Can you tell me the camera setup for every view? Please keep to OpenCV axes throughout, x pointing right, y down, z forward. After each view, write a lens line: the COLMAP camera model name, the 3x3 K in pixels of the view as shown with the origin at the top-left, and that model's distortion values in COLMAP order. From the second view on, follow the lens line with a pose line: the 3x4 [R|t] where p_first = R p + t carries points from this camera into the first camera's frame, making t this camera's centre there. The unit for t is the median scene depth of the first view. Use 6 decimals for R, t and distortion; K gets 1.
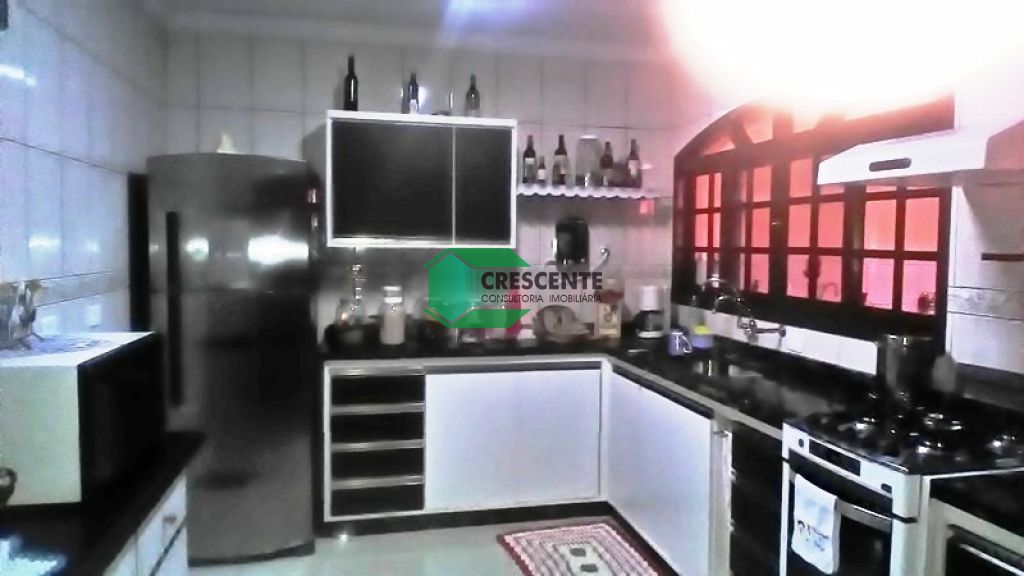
lens RADIAL K [[698.0, 0, 516.9], [0, 698.0, 286.8], [0, 0, 1]] dist [0.002499, -0.000227]
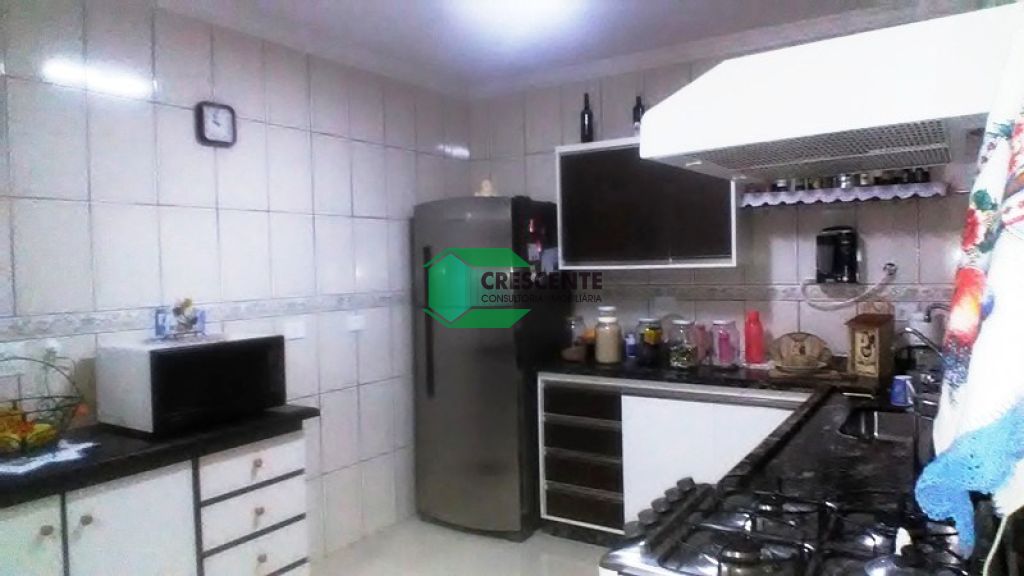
lens RADIAL K [[698.0, 0, 516.9], [0, 698.0, 286.8], [0, 0, 1]] dist [0.002499, -0.000227]
pose [[0.697443, -0.000706, -0.716640, 0.472142], [-0.015161, 0.999761, -0.015740, -0.011471], [0.716480, 0.021842, 0.697266, 0.182828]]
